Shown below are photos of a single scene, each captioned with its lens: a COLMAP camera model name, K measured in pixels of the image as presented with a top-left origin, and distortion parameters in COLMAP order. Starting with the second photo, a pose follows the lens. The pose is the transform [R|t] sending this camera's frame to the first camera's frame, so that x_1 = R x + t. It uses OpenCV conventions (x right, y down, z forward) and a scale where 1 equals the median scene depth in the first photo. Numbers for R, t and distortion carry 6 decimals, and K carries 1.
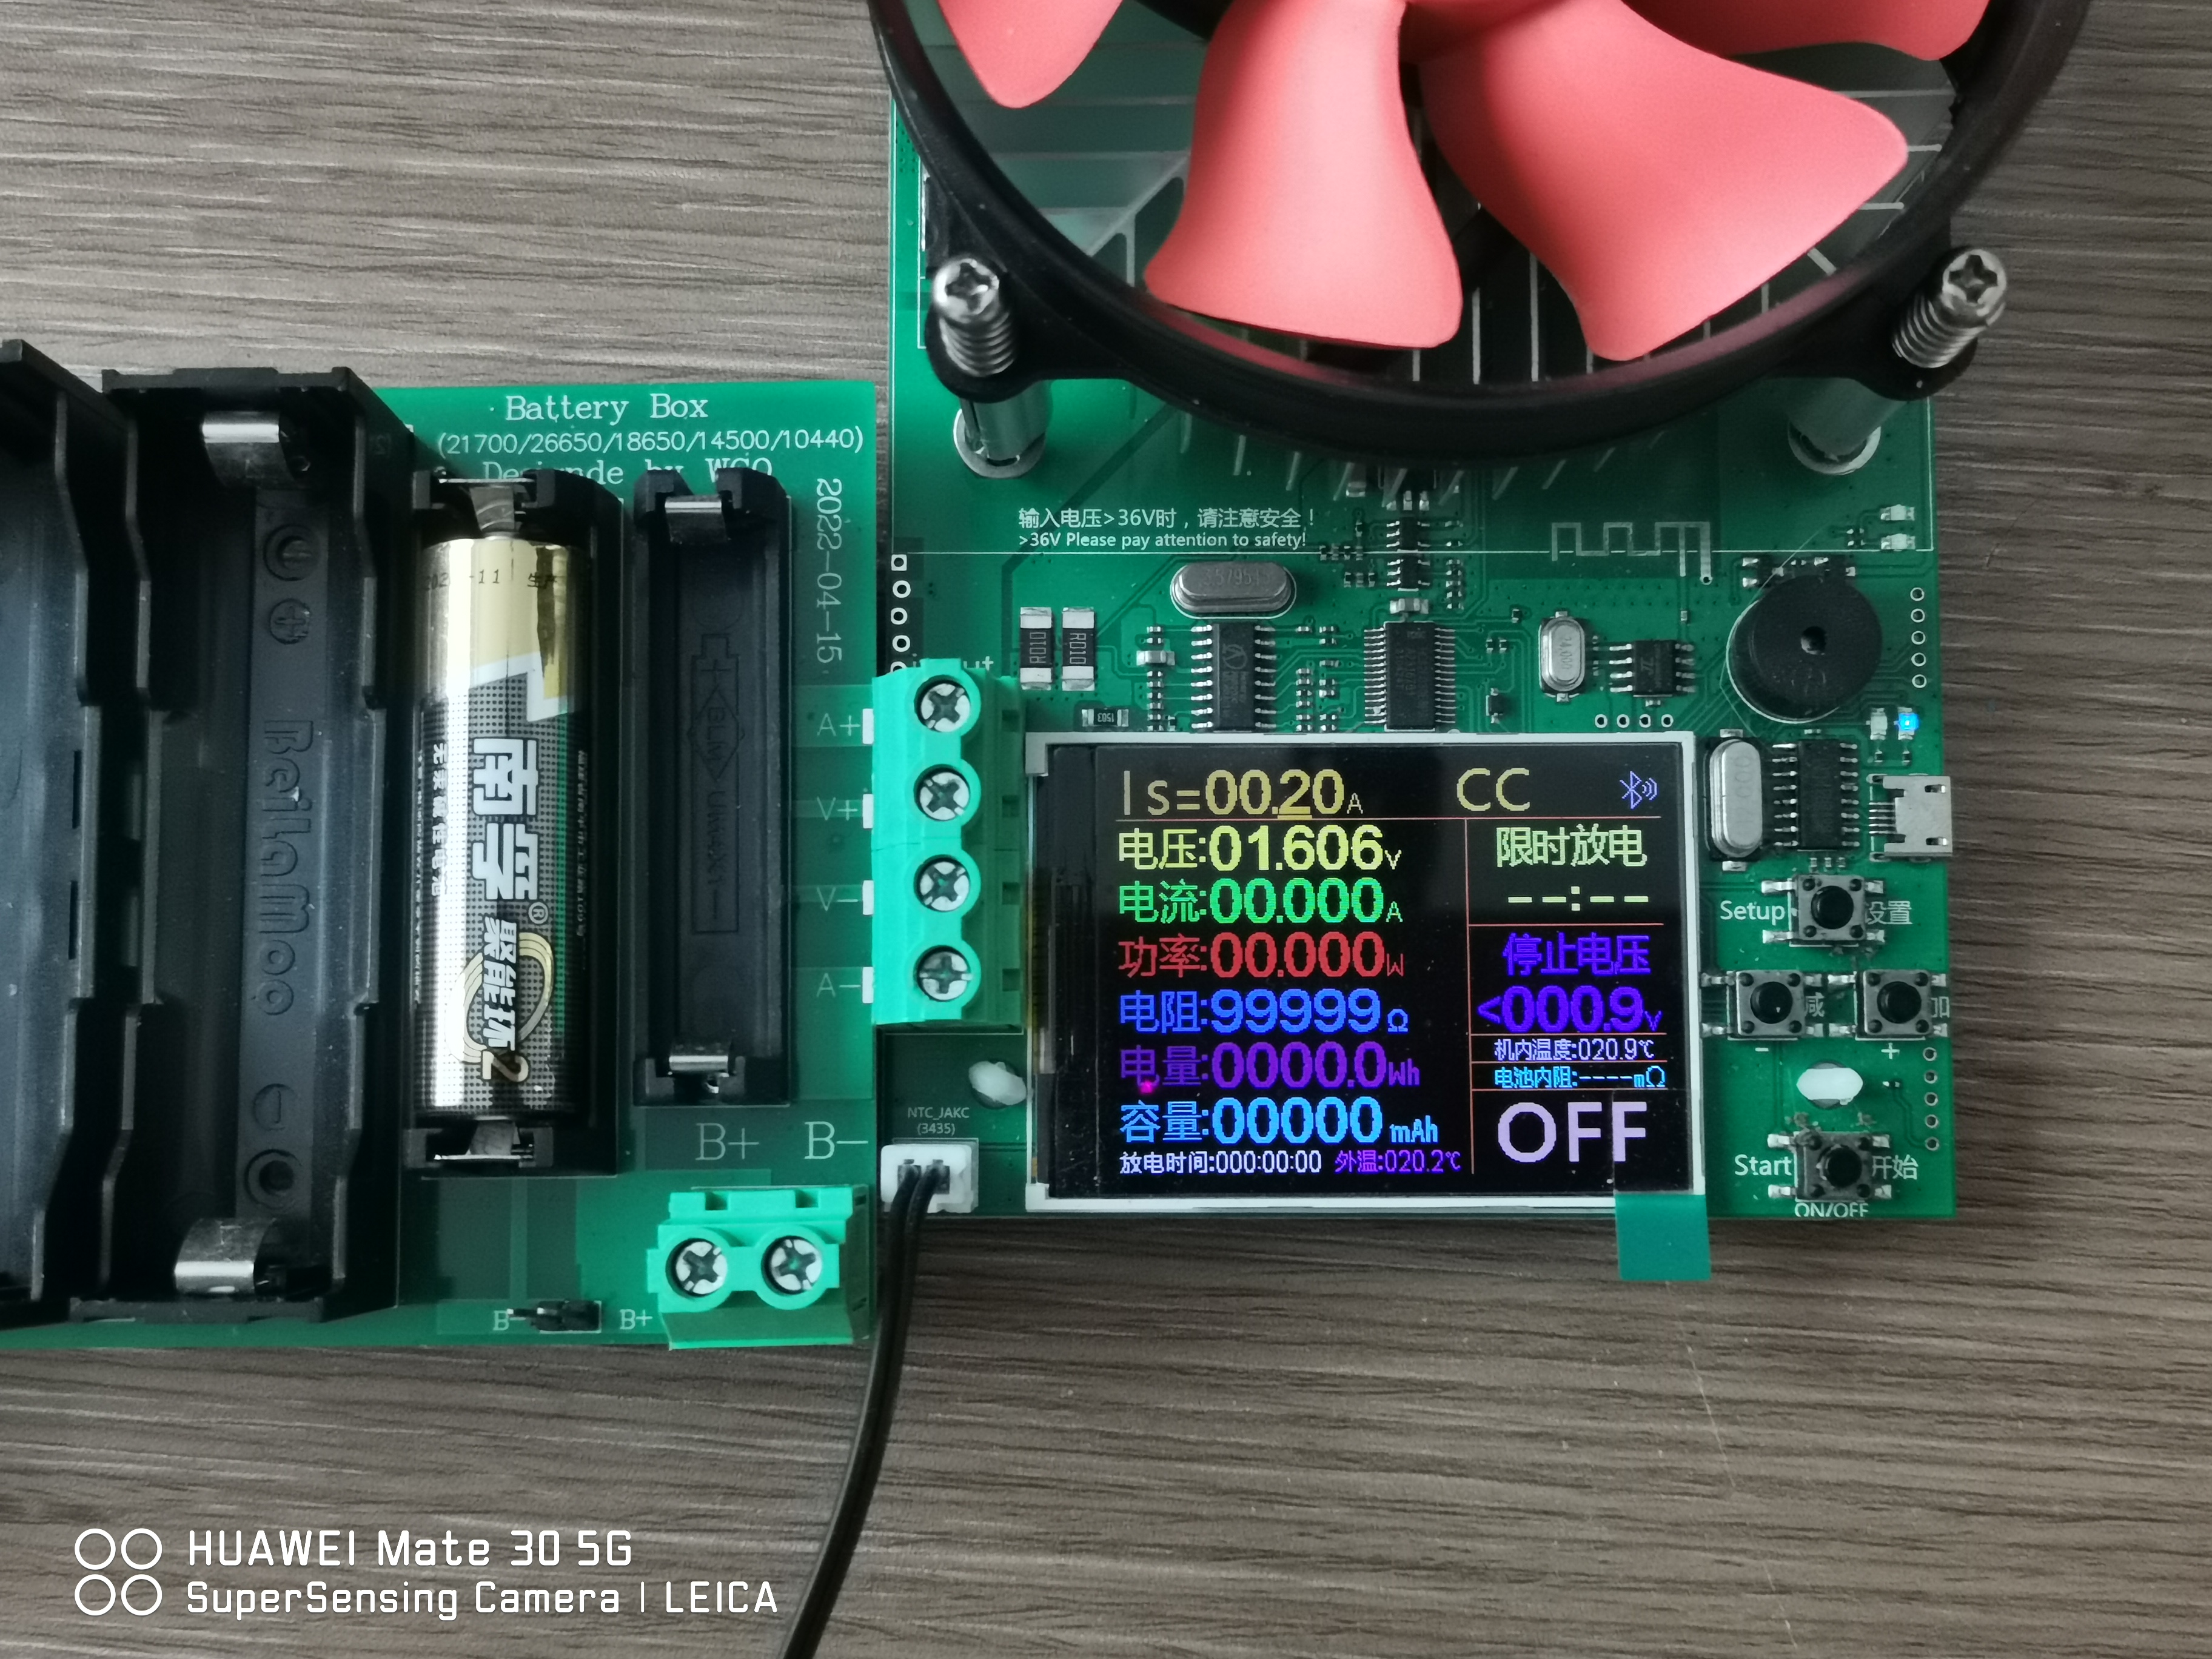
lens RADIAL K [[2999.1, 0, 1112.1], [0, 2999.1, 820.5], [0, 0, 1]] dist [-0.007390, 0.000000]
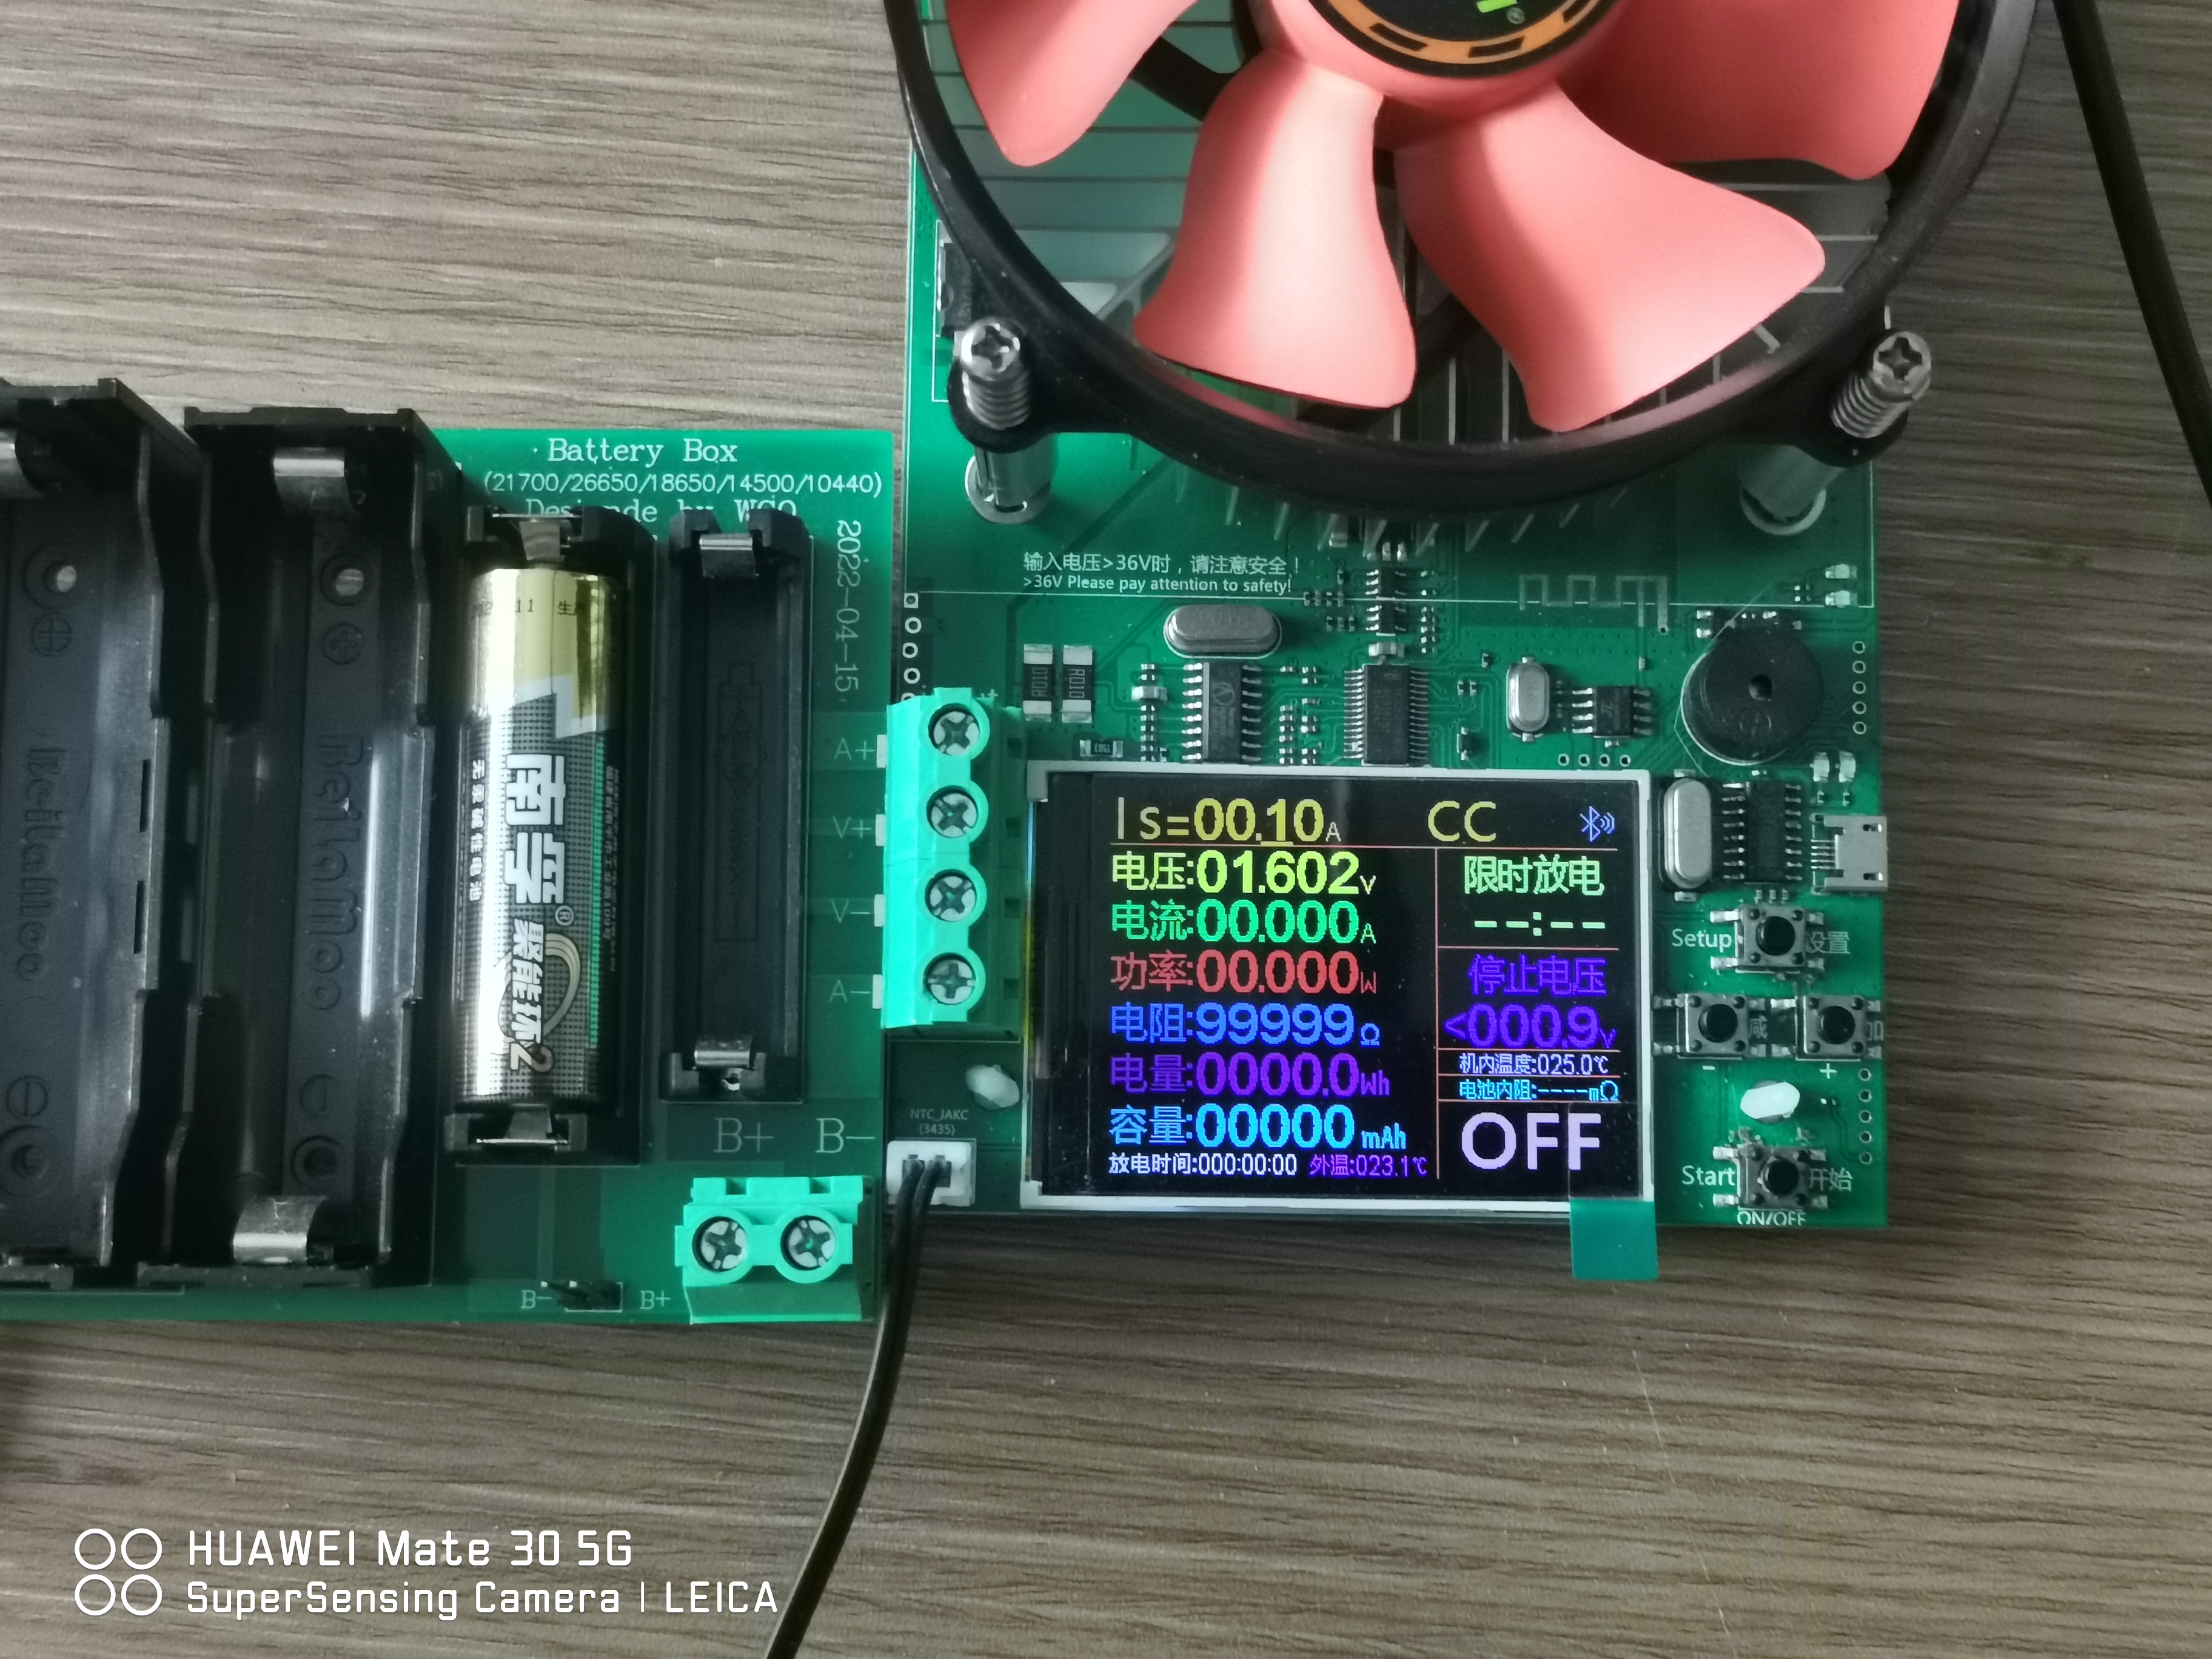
lens RADIAL K [[3161.5, 0, 1109.0], [0, 3161.5, 828.2], [0, 0, 1]] dist [-0.018288, 0.000000]
pose [[0.999750, 0.017516, 0.013901, -0.015040], [-0.017195, 0.999589, -0.022922, 0.020387], [-0.014297, 0.022677, 0.999641, -0.129767]]
